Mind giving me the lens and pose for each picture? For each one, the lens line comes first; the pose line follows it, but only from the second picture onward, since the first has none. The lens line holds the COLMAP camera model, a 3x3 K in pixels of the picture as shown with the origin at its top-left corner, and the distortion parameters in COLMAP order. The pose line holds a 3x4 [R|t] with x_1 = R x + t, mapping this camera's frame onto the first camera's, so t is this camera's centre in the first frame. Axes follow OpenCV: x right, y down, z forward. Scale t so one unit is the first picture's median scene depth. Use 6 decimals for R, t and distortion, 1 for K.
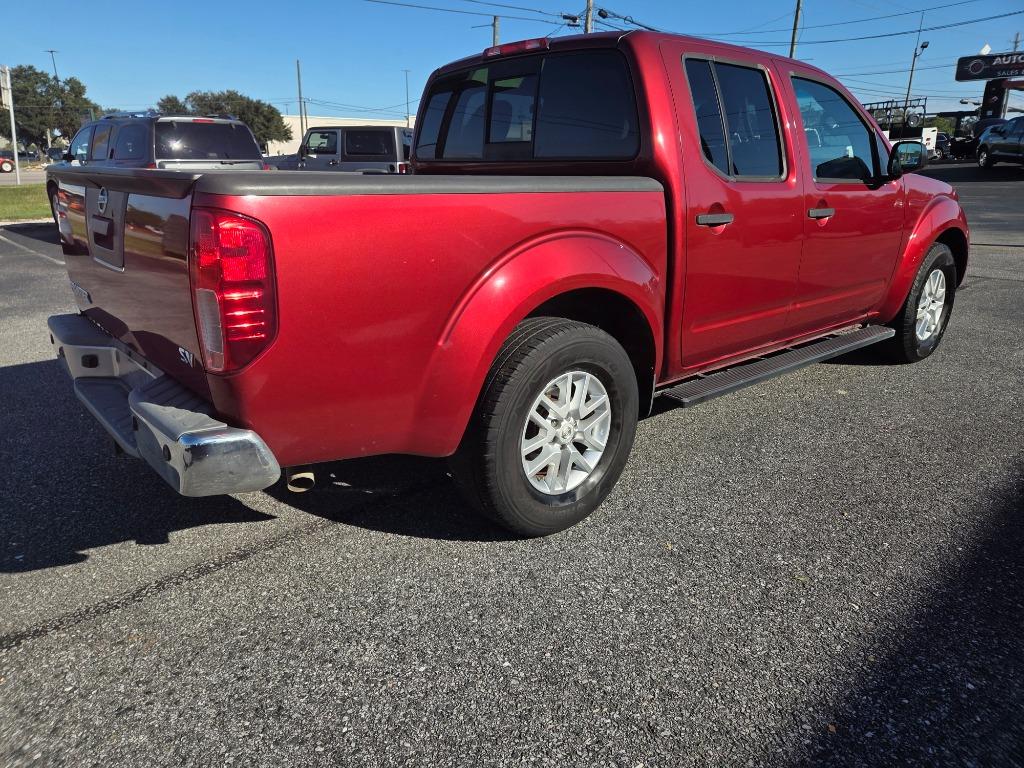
lens RADIAL K [[680.6, 0, 513.9], [0, 680.6, 382.0], [0, 0, 1]] dist [0.081642, -0.064419]
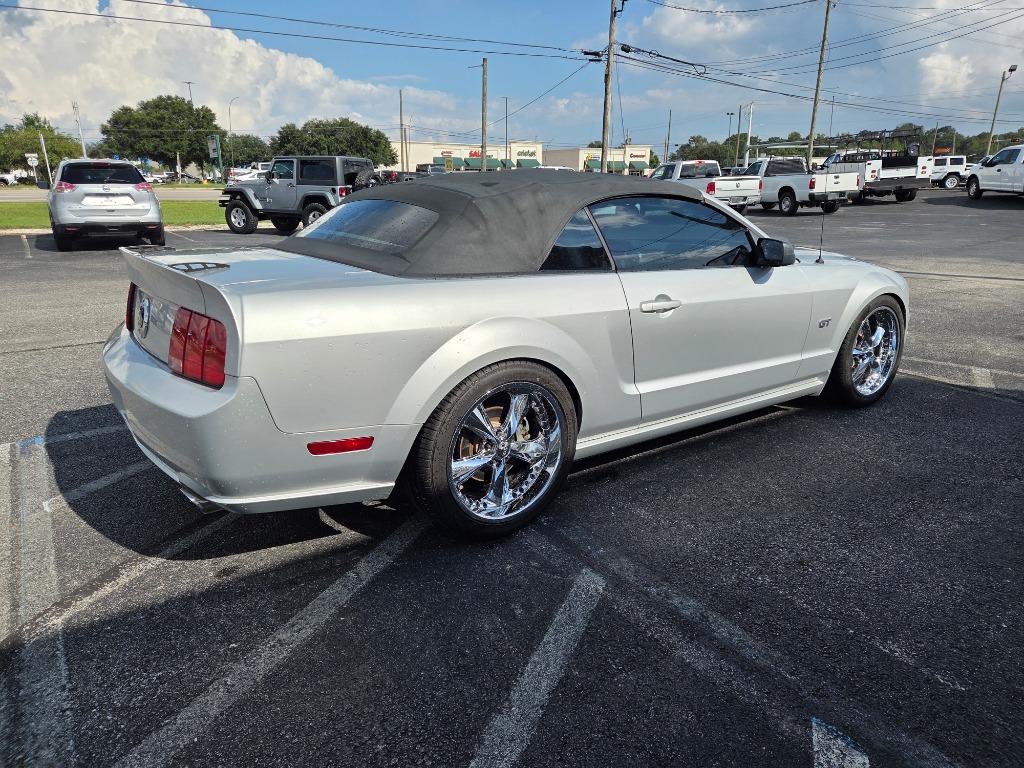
lens RADIAL K [[680.6, 0, 526.2], [0, 680.6, 390.5], [0, 0, 1]] dist [0.081642, -0.064419]
pose [[0.989274, 0.050530, -0.137057, 0.085328], [-0.052951, 0.998498, -0.014070, 0.010403], [0.136140, 0.021177, 0.990463, -0.038312]]
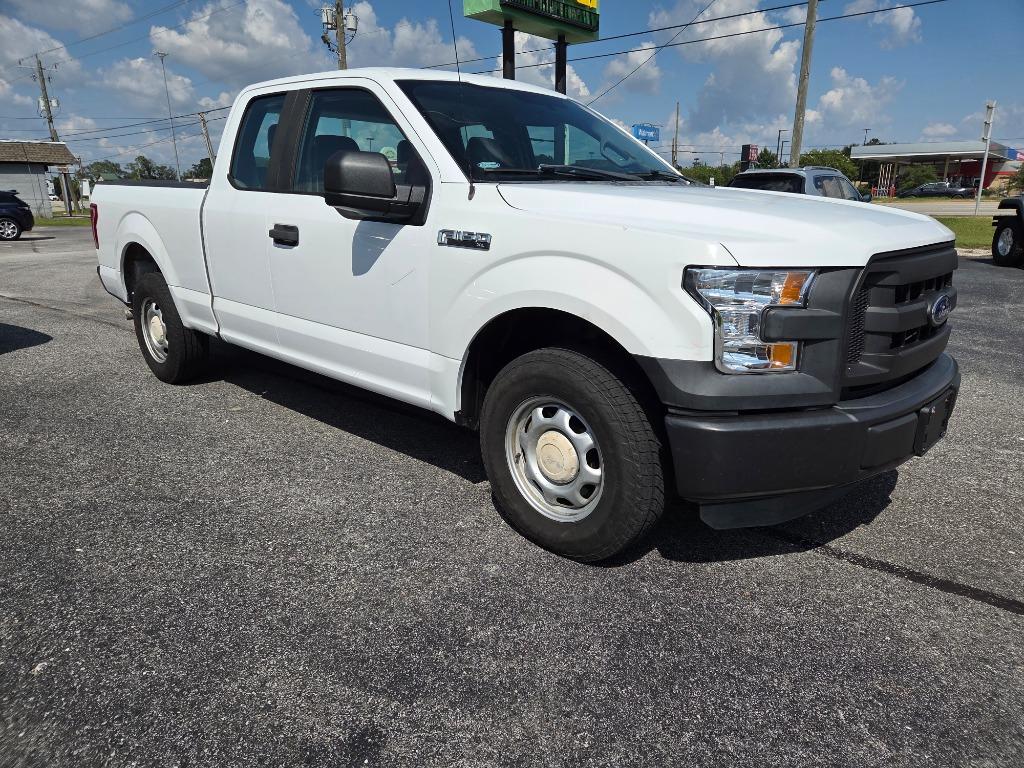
lens RADIAL K [[680.6, 0, 518.7], [0, 680.6, 393.1], [0, 0, 1]] dist [0.081642, -0.064419]
pose [[0.107809, 0.278522, -0.954360, 0.113089], [-0.299894, 0.924349, 0.235886, -0.030081], [0.947861, 0.260776, 0.183180, 0.090105]]
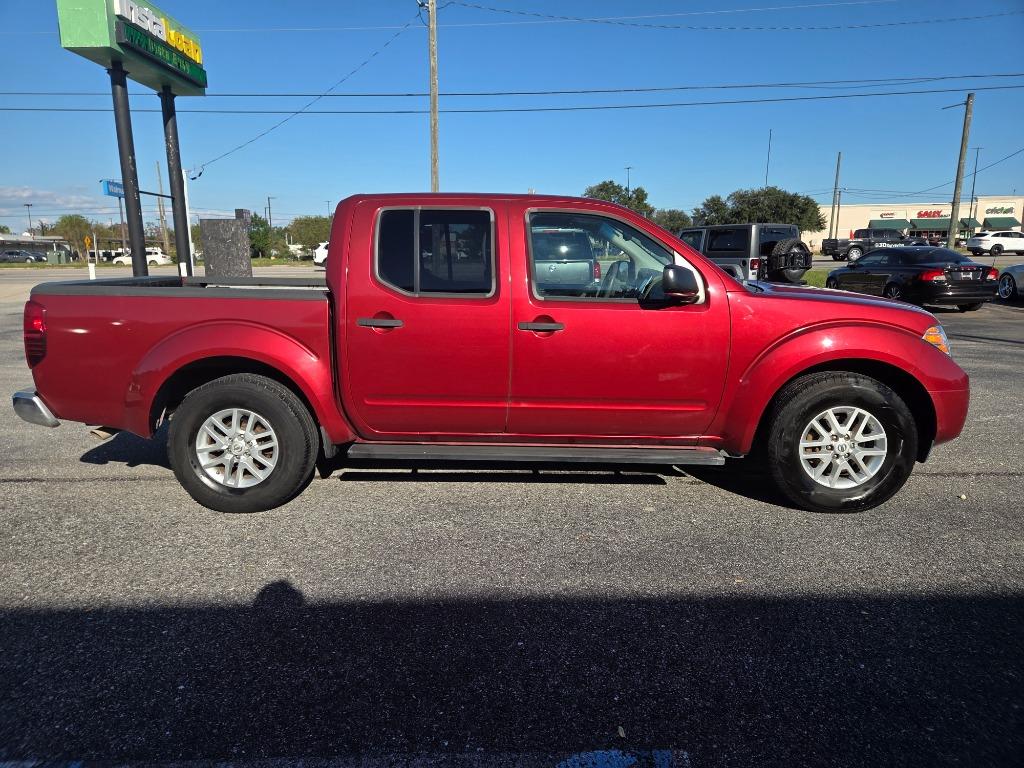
lens RADIAL K [[680.6, 0, 507.0], [0, 680.6, 375.8], [0, 0, 1]] dist [0.081642, -0.064419]
pose [[0.735766, 0.116997, -0.667053, 0.066303], [-0.201042, 0.978297, -0.050165, -0.005633], [0.646707, 0.171015, 0.743319, 0.008398]]
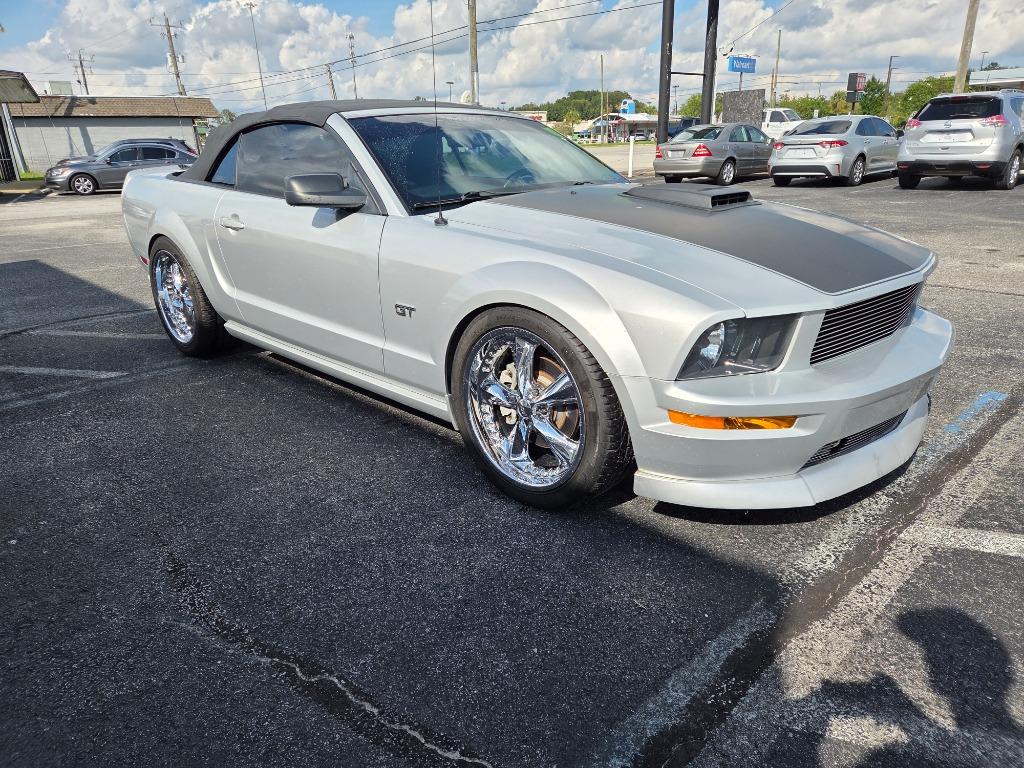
lens RADIAL K [[680.6, 0, 505.7], [0, 680.6, 393.7], [0, 0, 1]] dist [0.081642, -0.064419]
pose [[0.000072, 0.349166, -0.937061, 0.152105], [-0.277357, 0.900304, 0.335448, -0.011773], [0.960767, 0.259877, 0.096909, 0.039528]]
